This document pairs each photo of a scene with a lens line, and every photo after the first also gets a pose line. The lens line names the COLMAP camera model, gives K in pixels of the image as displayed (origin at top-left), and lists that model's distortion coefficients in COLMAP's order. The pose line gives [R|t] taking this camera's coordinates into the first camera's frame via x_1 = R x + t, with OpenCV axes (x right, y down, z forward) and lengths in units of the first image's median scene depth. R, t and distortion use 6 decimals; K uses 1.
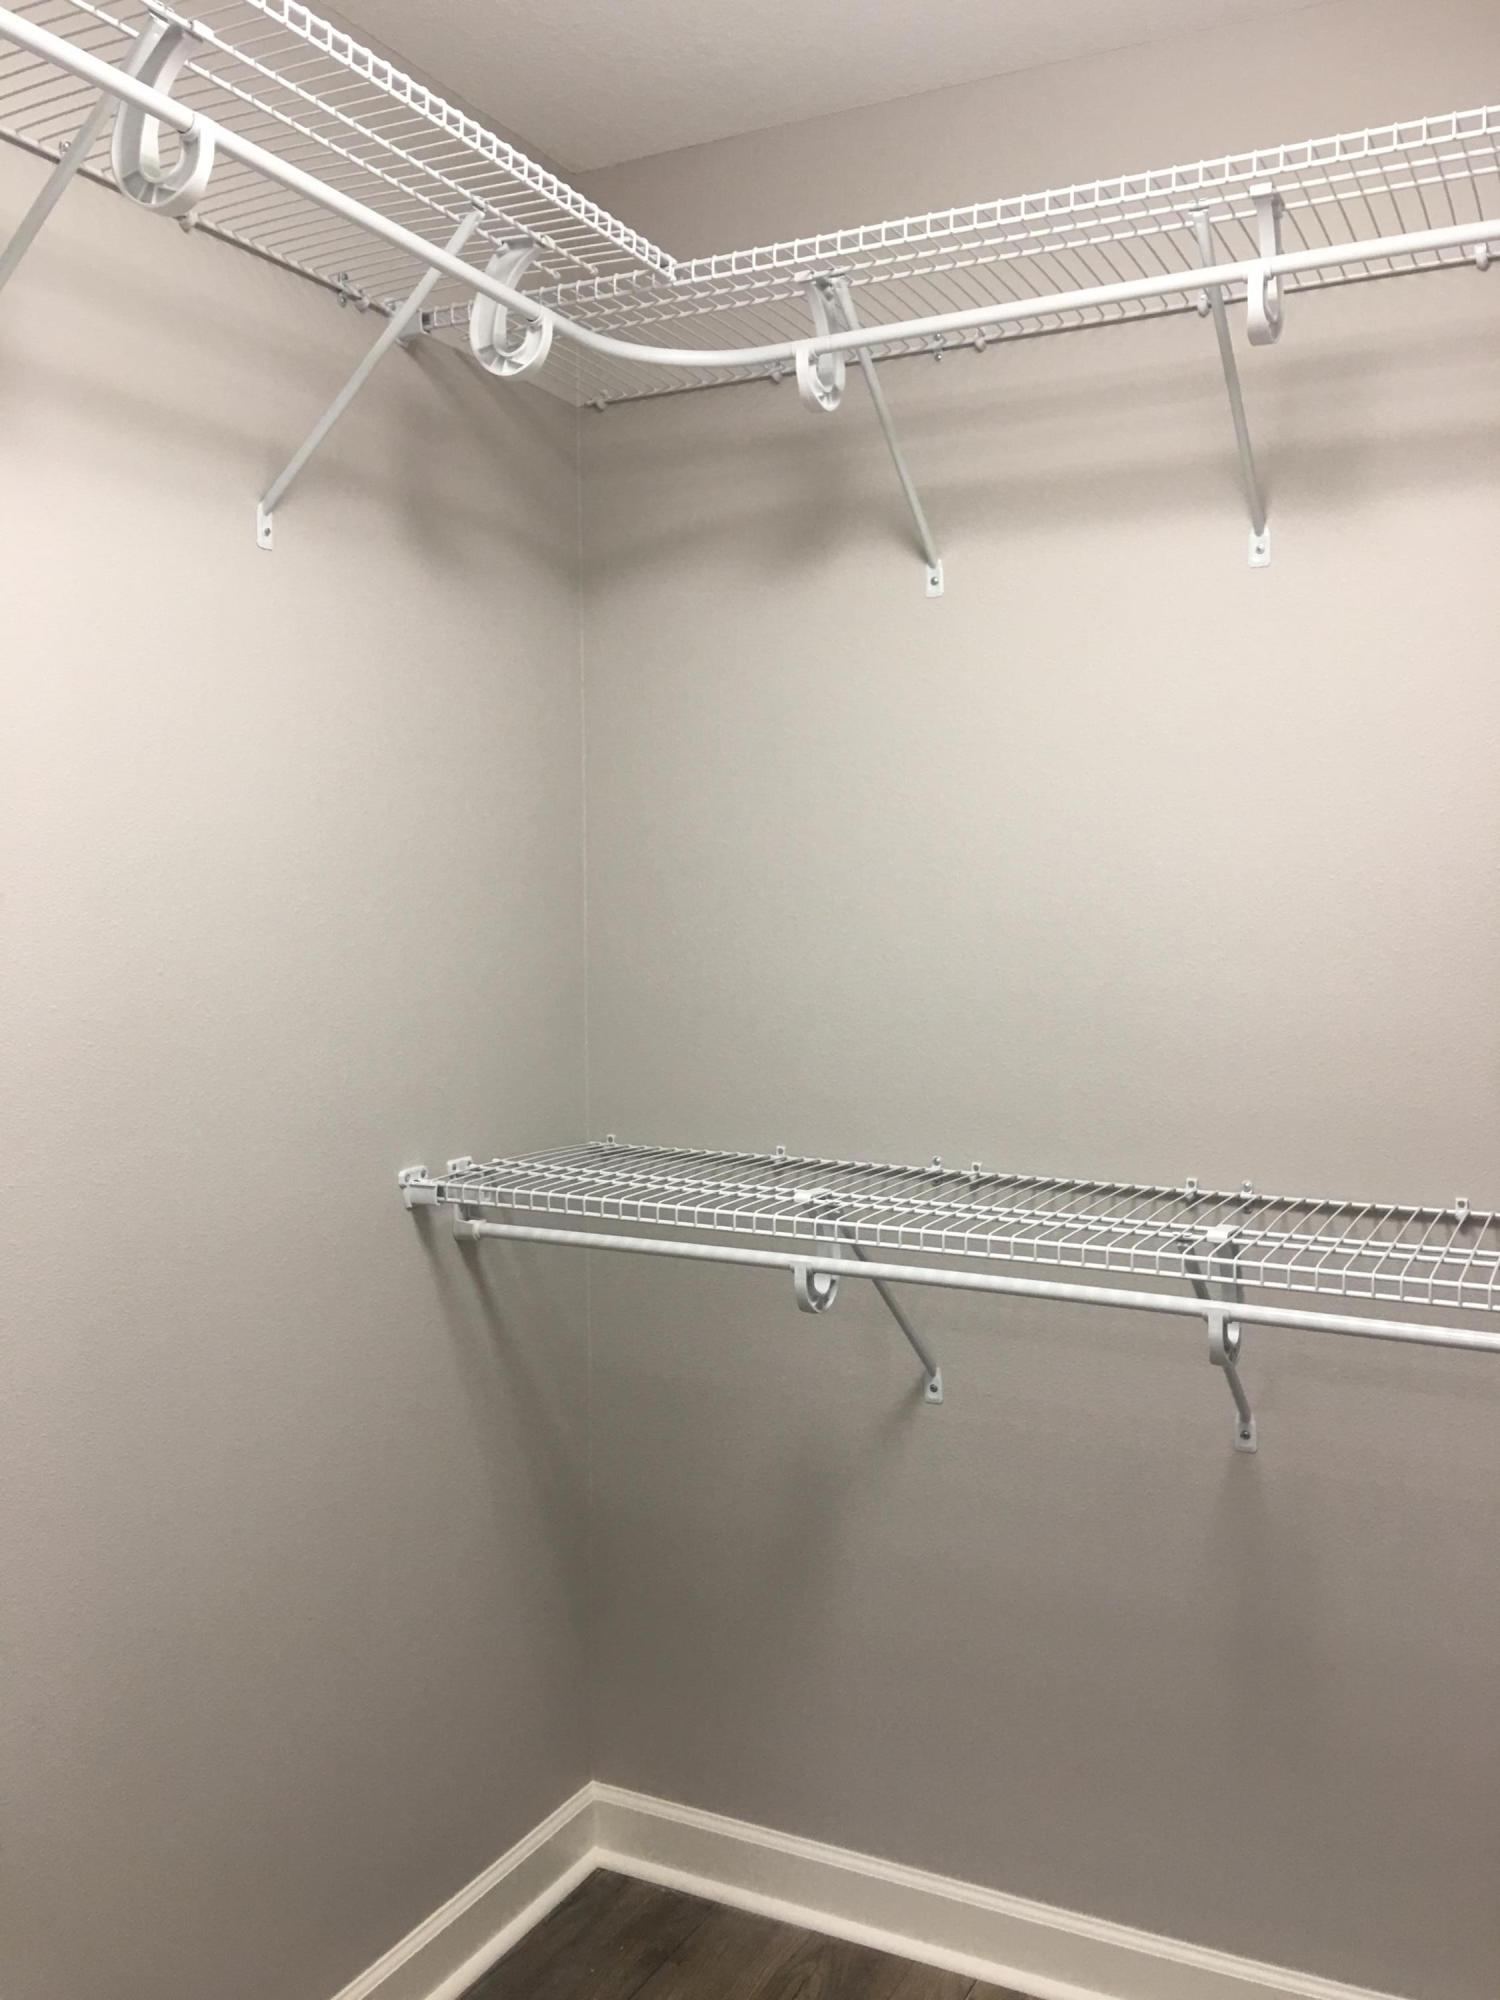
lens RADIAL K [[1693.0, 0, 745.3], [0, 1693.0, 984.0], [0, 0, 1]] dist [0.113742, -0.176875]
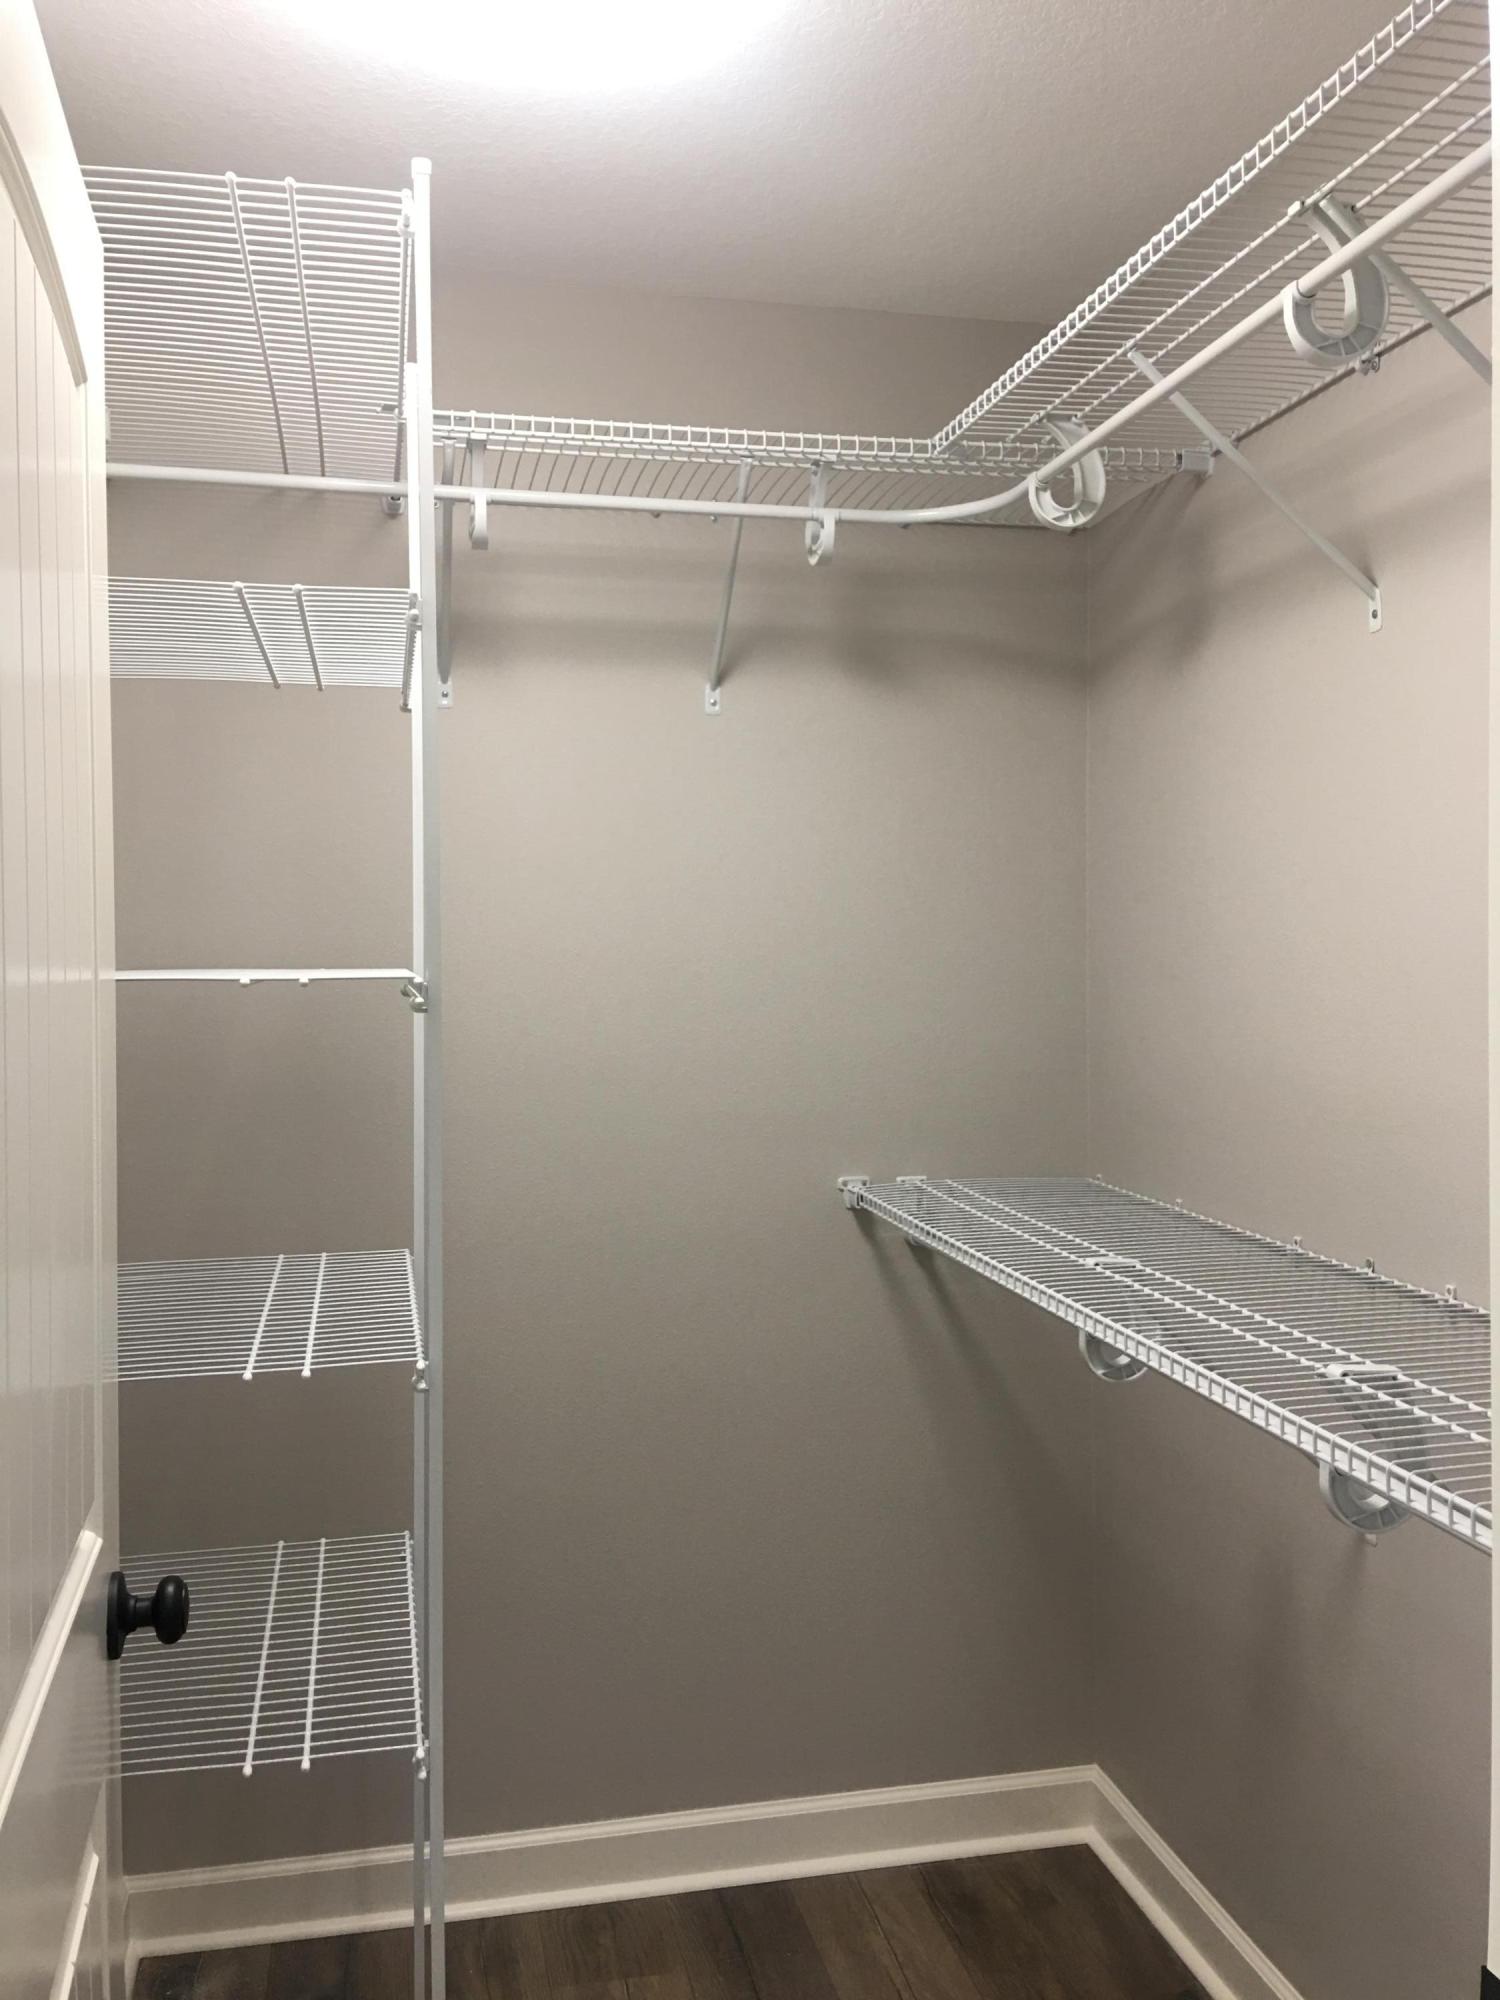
lens RADIAL K [[1693.0, 0, 745.3], [0, 1693.0, 984.0], [0, 0, 1]] dist [0.113742, -0.176875]
pose [[0.630494, 0.012901, -0.776087, 0.754894], [-0.030190, 0.999513, -0.007911, -0.023584], [0.775607, 0.028418, 0.630576, 0.147393]]
